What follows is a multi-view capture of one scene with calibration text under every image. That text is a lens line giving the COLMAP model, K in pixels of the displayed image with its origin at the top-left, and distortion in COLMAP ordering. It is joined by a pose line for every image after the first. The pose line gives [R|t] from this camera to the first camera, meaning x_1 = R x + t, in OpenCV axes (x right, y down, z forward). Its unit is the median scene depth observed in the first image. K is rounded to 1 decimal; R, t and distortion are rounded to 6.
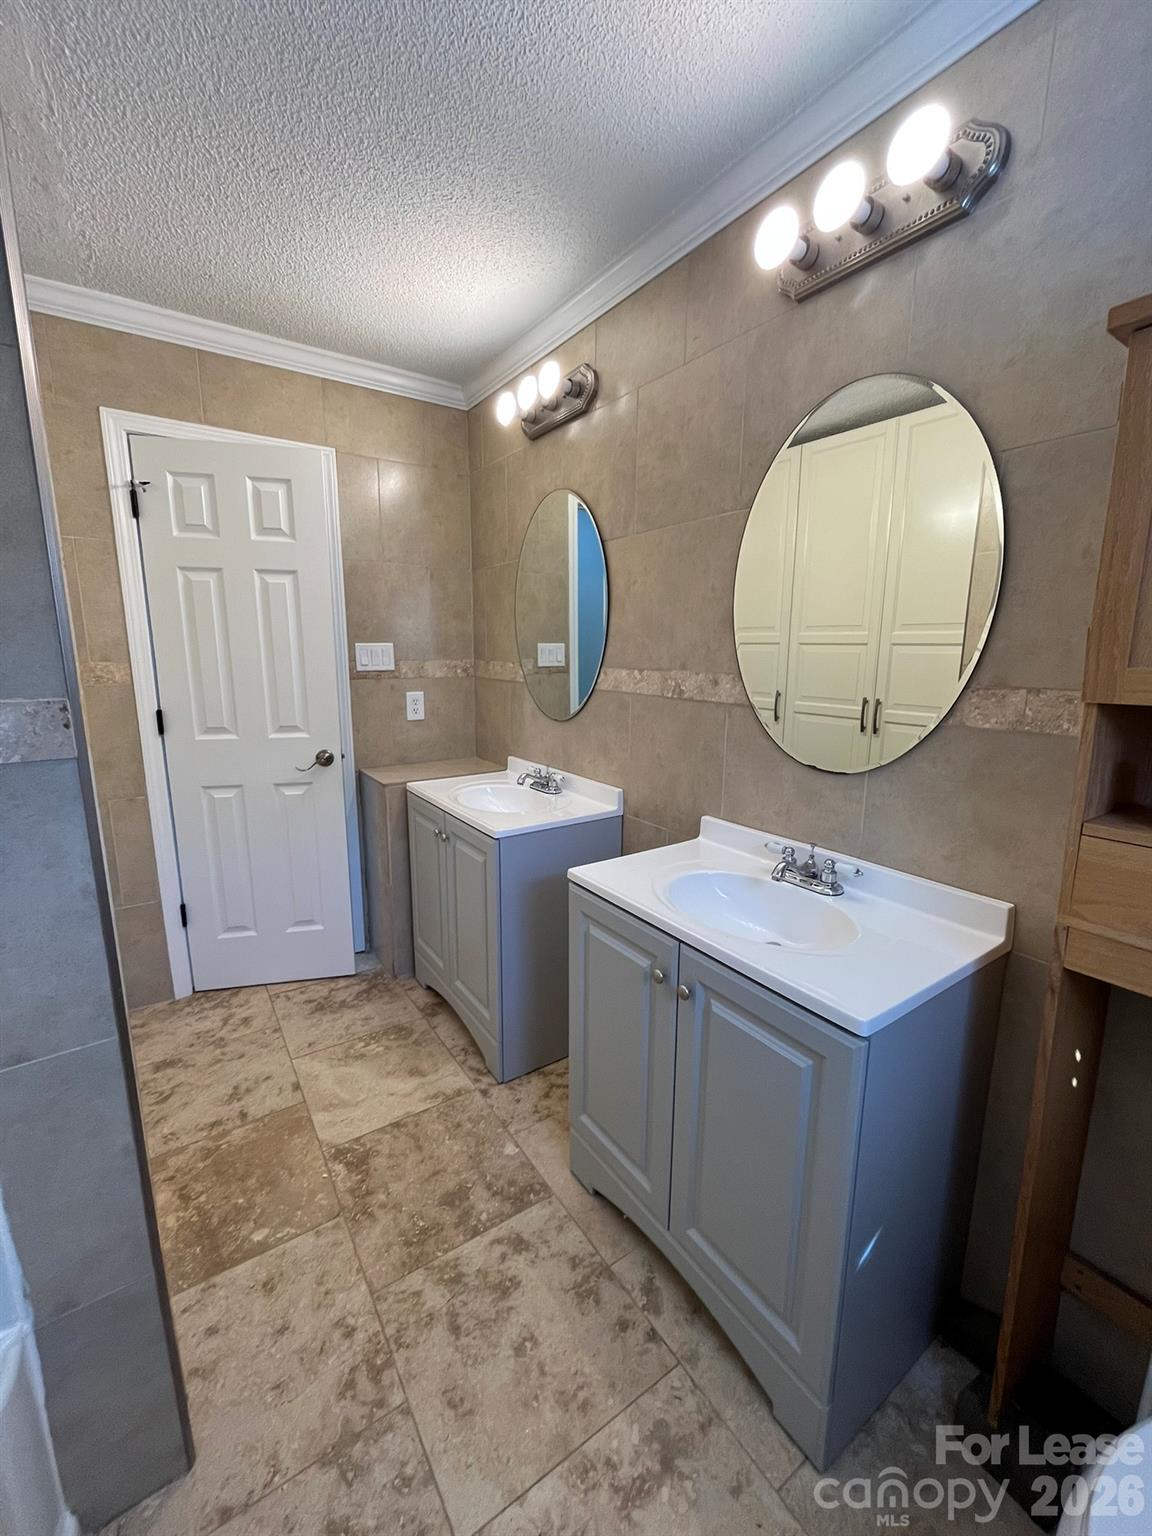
lens RADIAL K [[621.8, 0, 580.1], [0, 621.8, 767.6], [0, 0, 1]] dist [-0.003727, 0.000221]
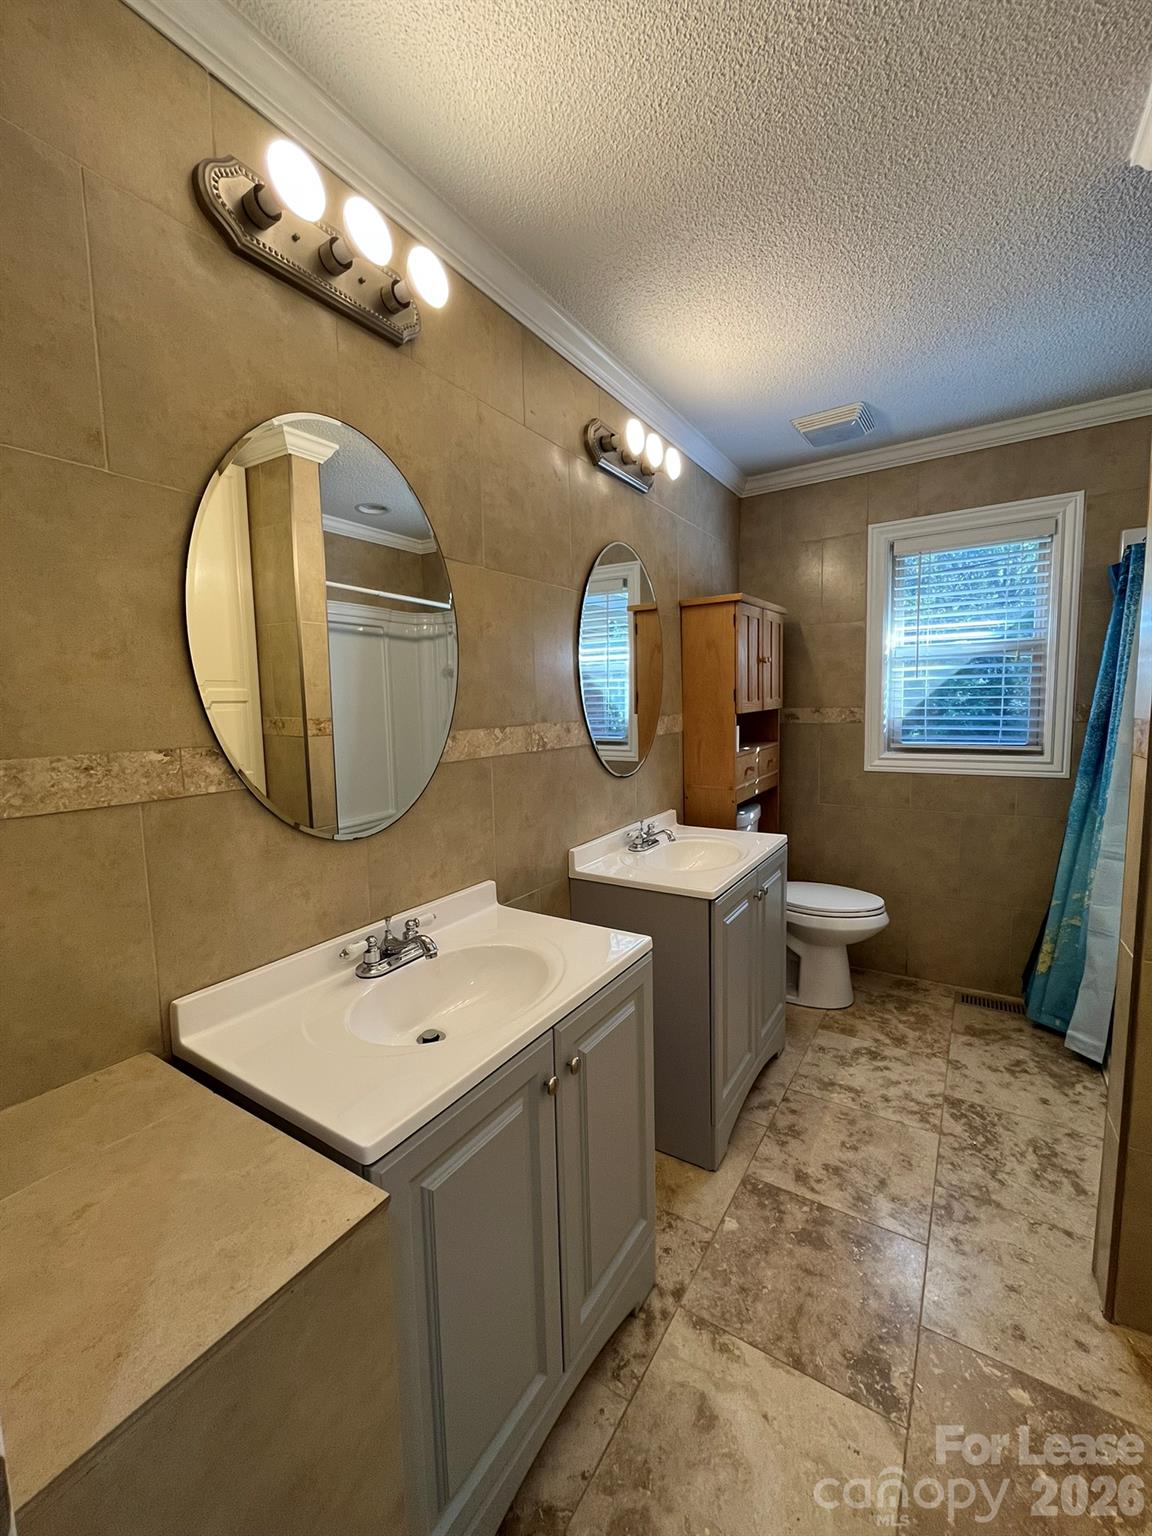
lens RADIAL K [[621.8, 0, 576.9], [0, 621.8, 765.8], [0, 0, 1]] dist [-0.003727, 0.000221]
pose [[-0.382947, -0.092490, 0.919129, -0.779580], [0.197568, 0.963753, 0.179296, -0.254437], [-0.902396, 0.250251, -0.350793, 1.296303]]
